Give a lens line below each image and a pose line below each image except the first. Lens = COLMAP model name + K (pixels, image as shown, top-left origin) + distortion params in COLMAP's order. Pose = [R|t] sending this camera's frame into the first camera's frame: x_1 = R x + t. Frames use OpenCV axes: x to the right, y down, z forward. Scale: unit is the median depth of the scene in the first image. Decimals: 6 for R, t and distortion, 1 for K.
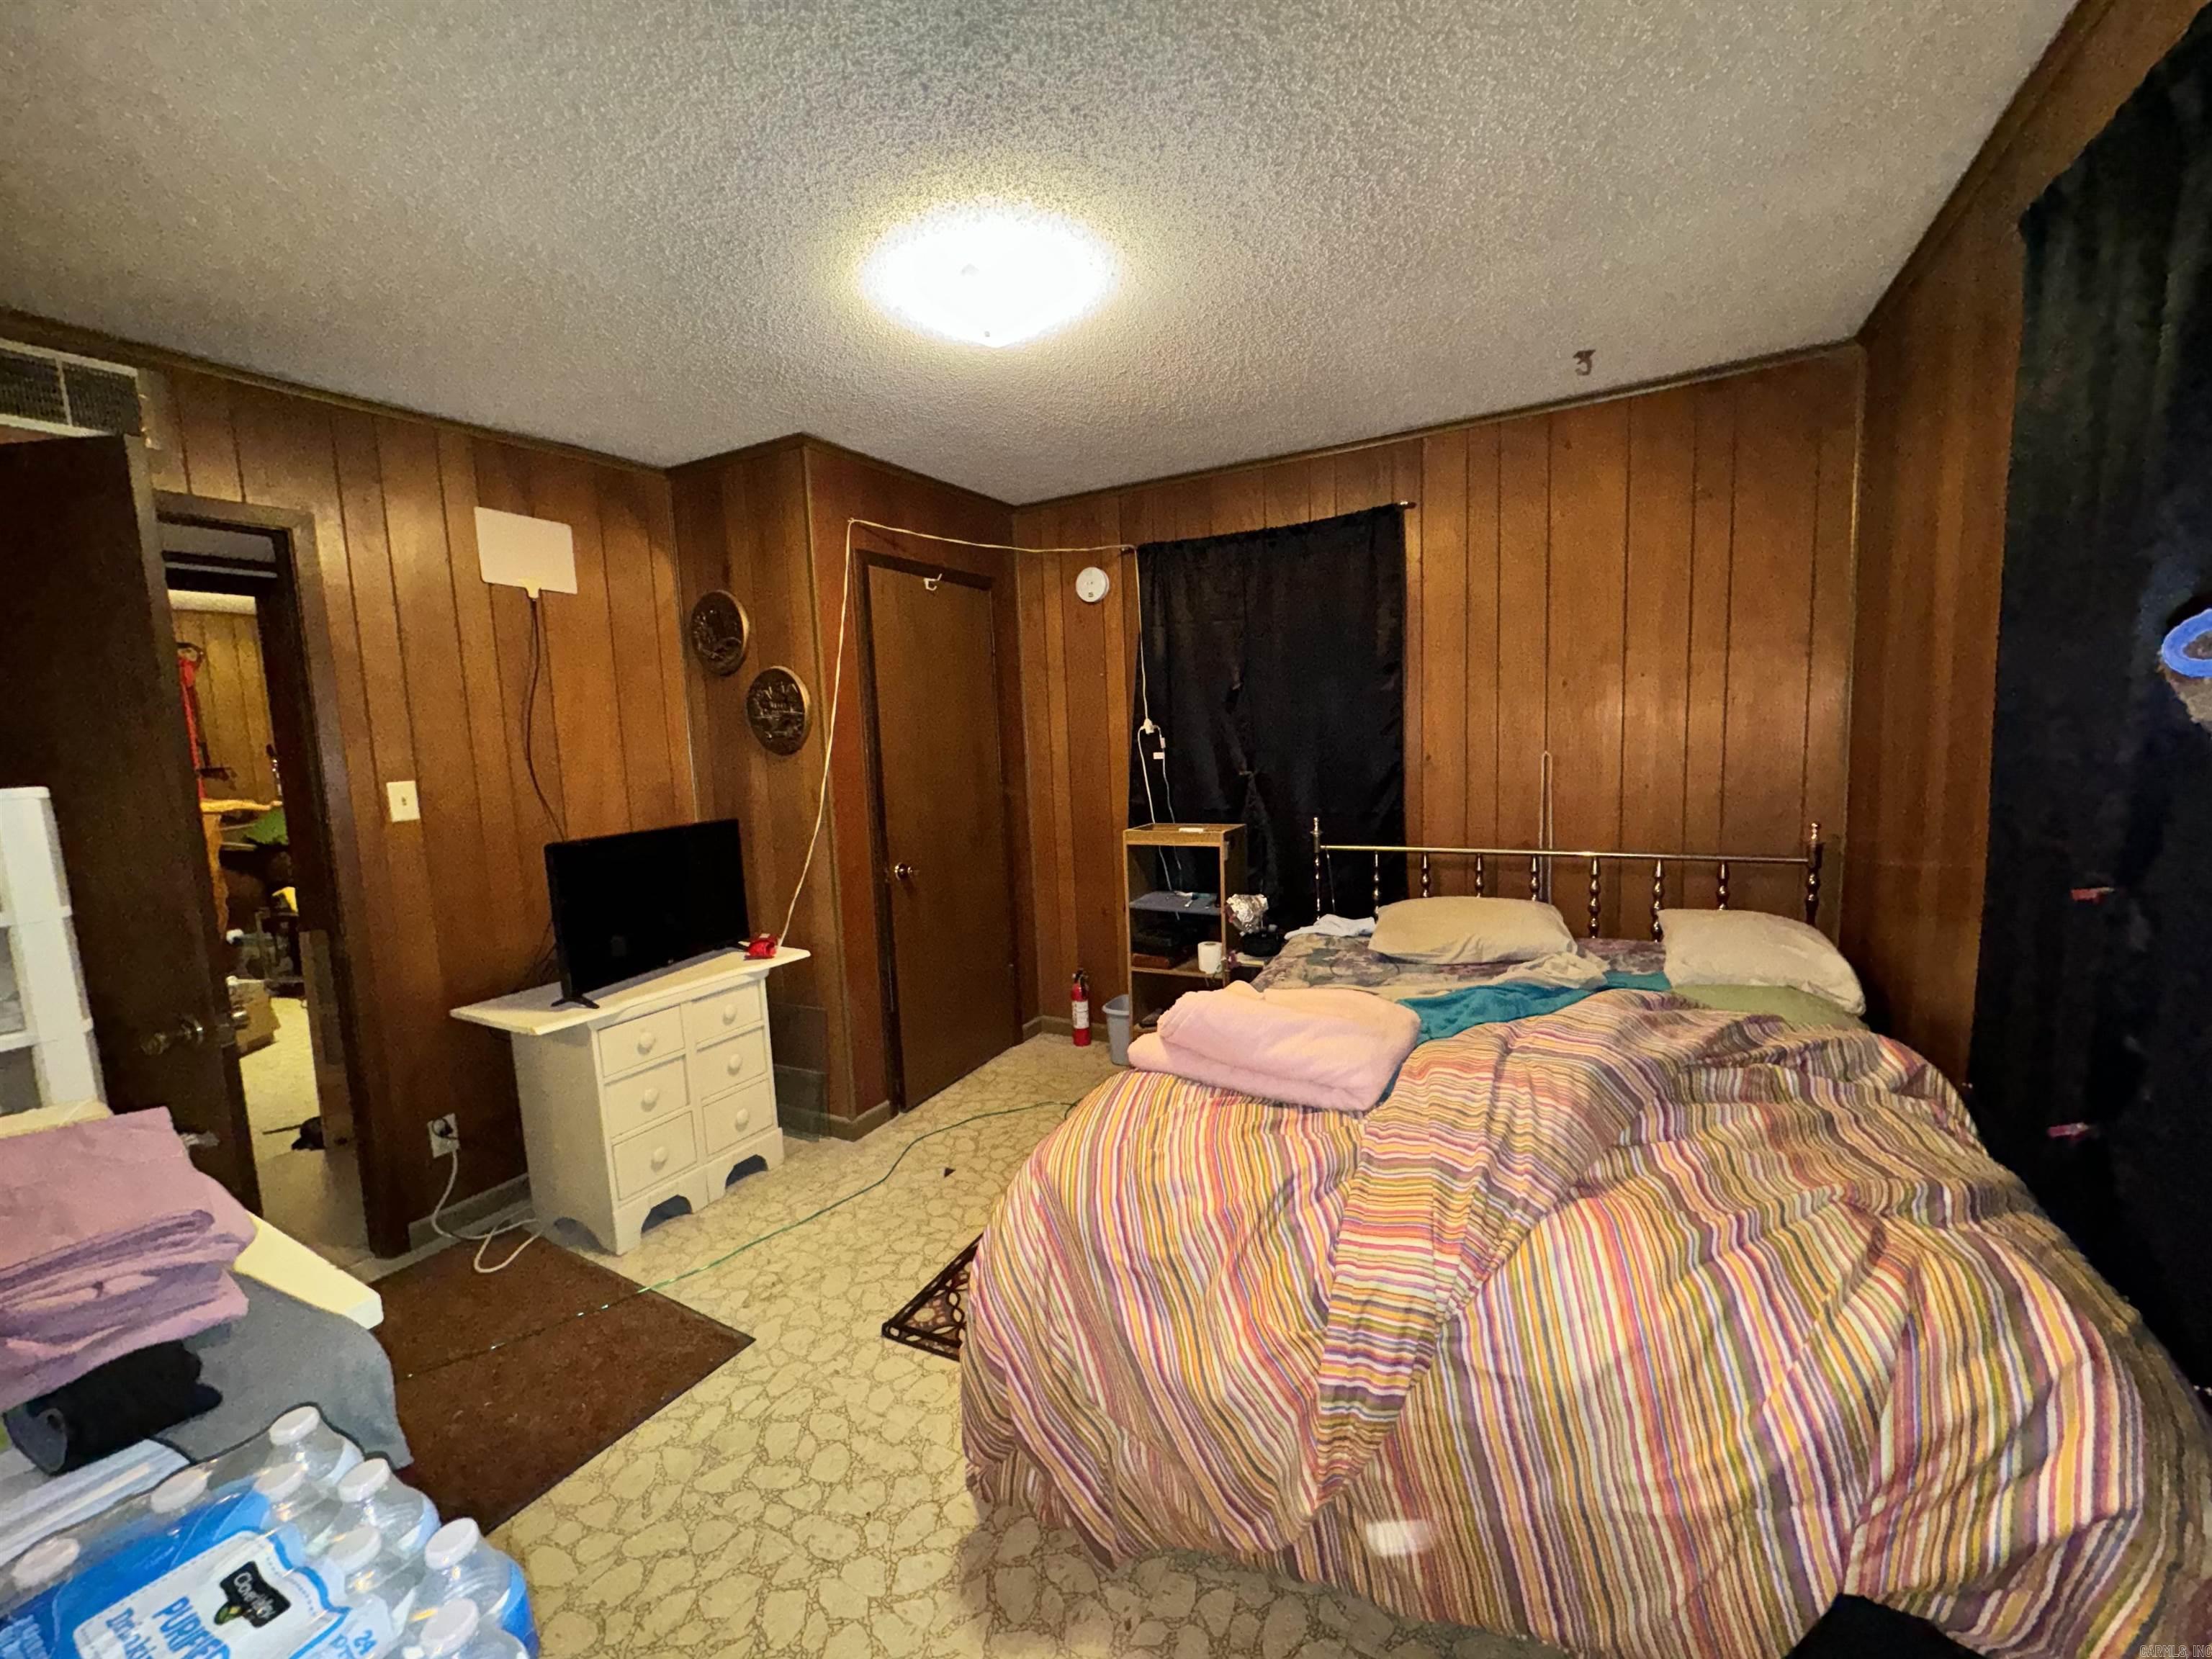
lens RADIAL K [[877.8, 0, 1108.5], [0, 877.8, 827.7], [0, 0, 1]] dist [0.000731, 0.000597]
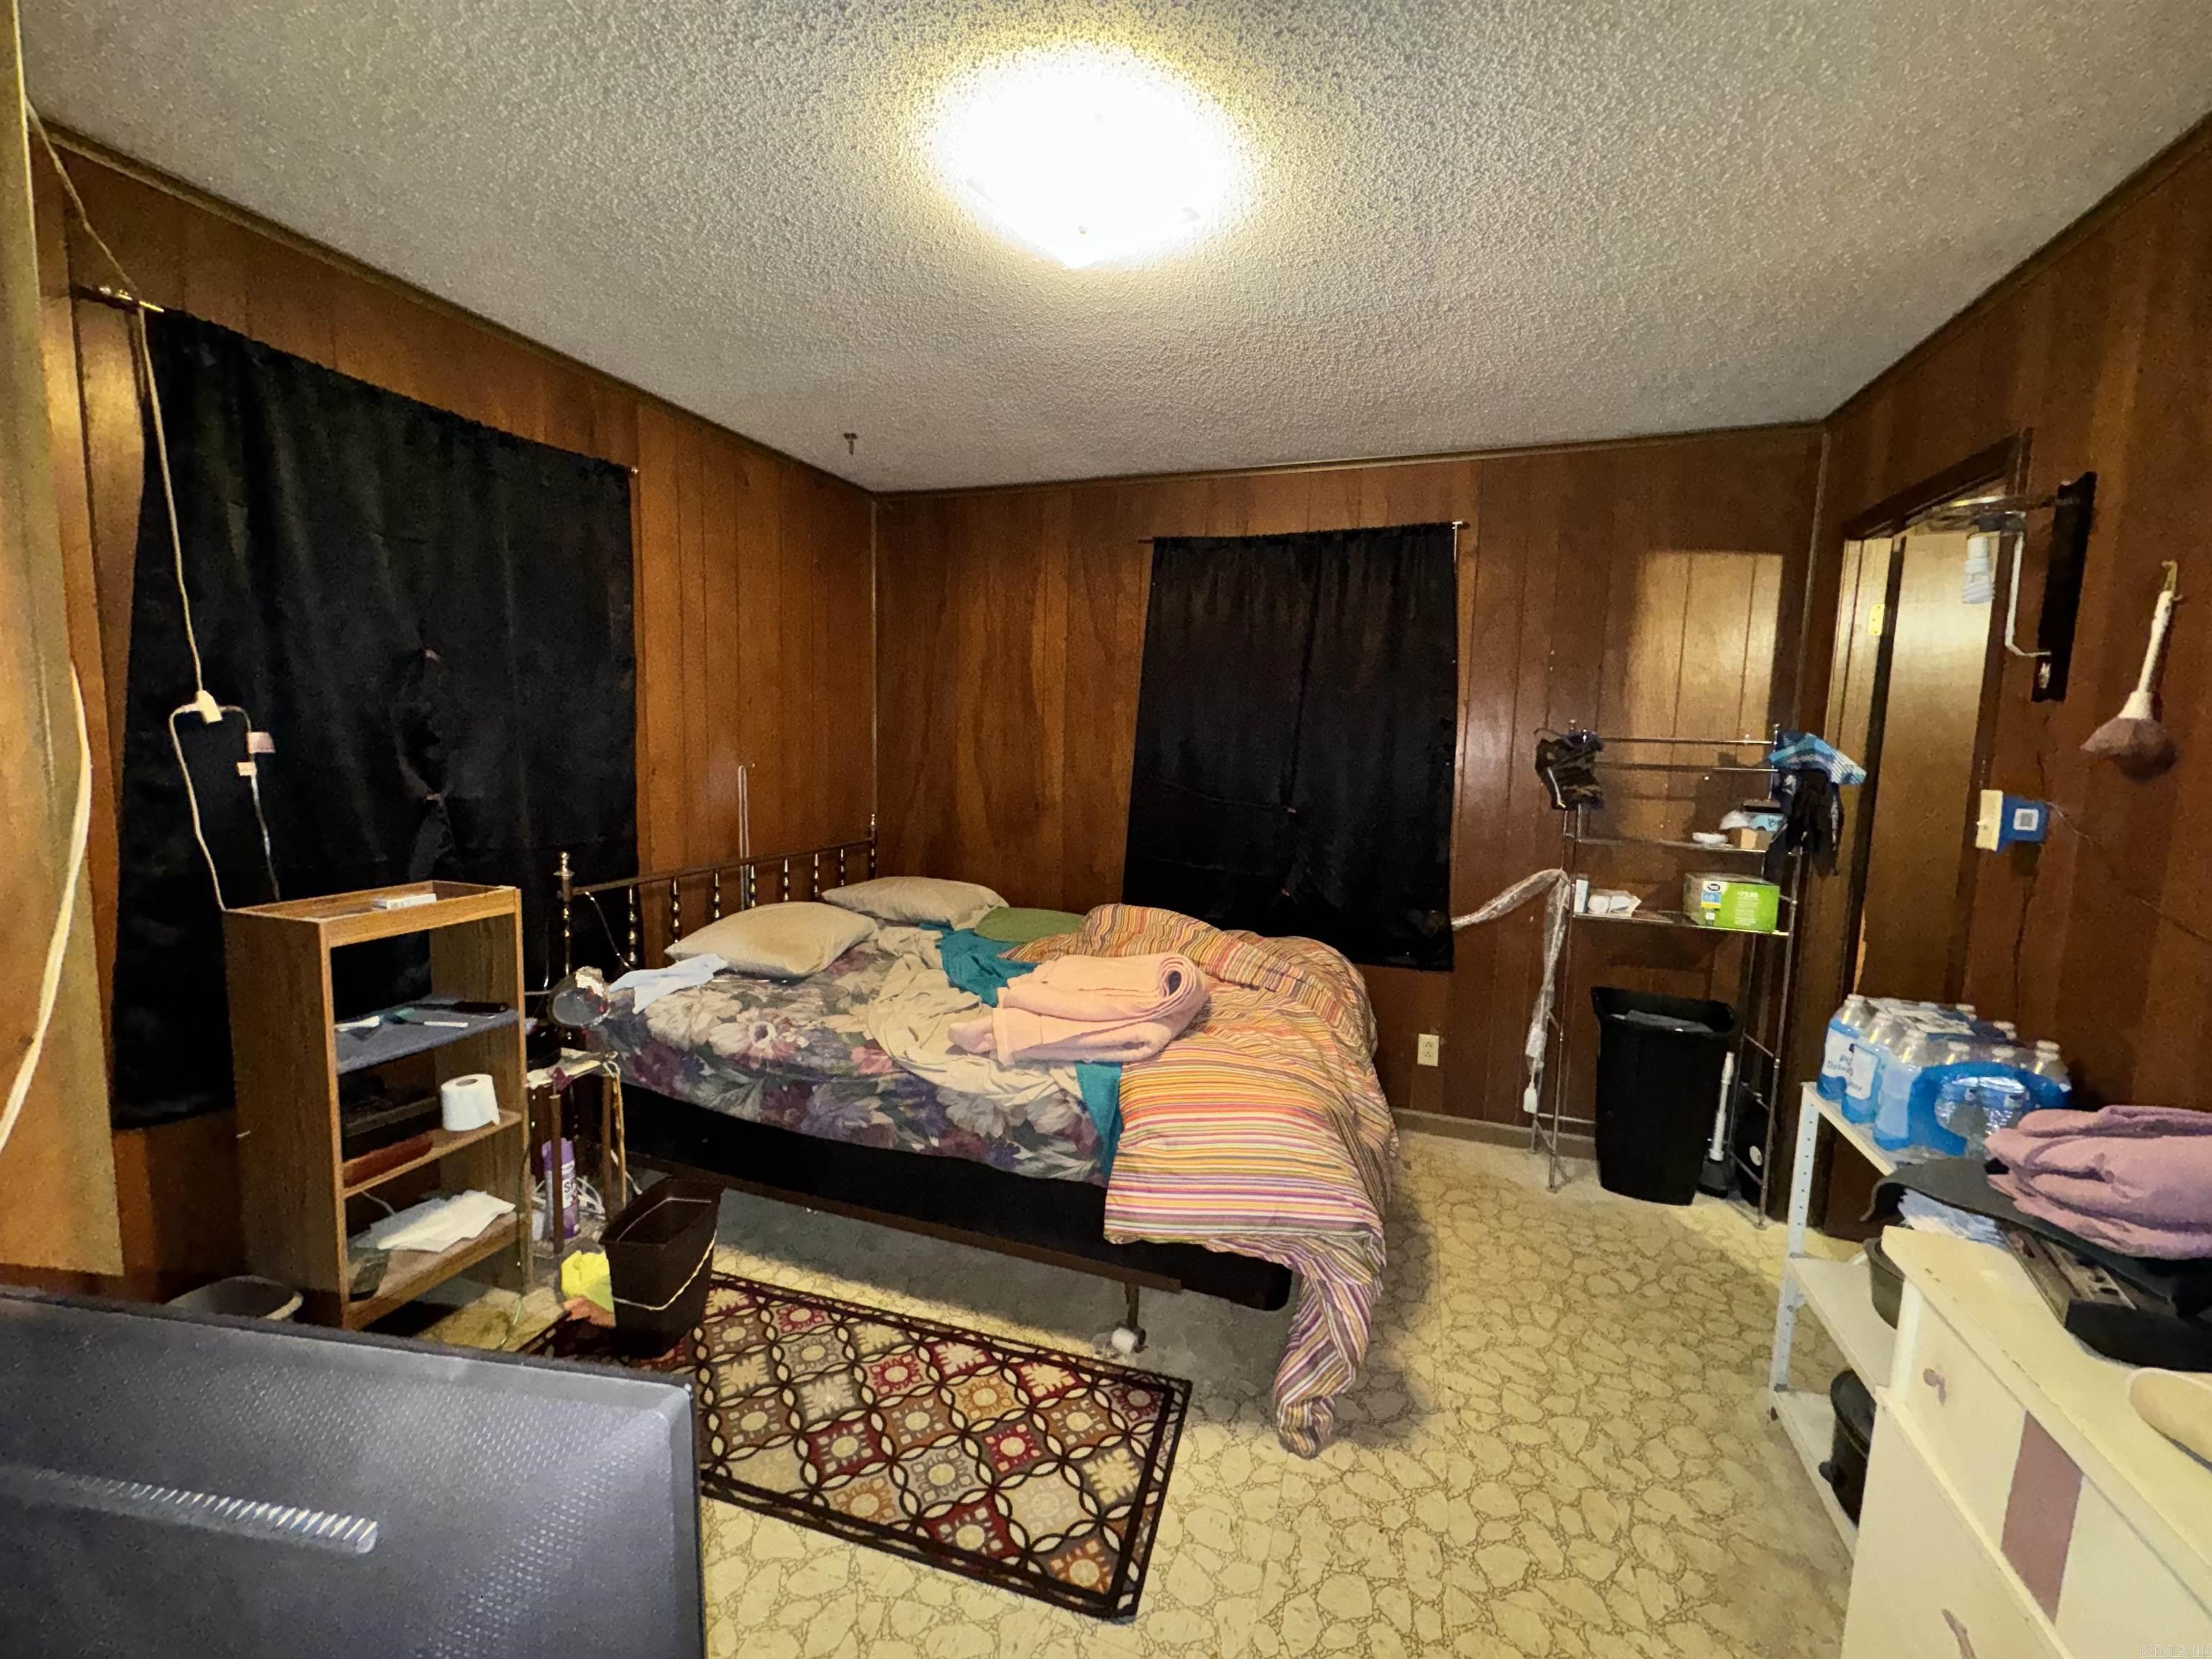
lens RADIAL K [[877.8, 0, 1108.5], [0, 877.8, 827.7], [0, 0, 1]] dist [0.000731, 0.000597]
pose [[-0.167415, -0.065397, 0.983715, -0.670222], [0.090570, 0.992558, 0.081399, -0.061716], [-0.981718, 0.102723, -0.160246, 0.812344]]
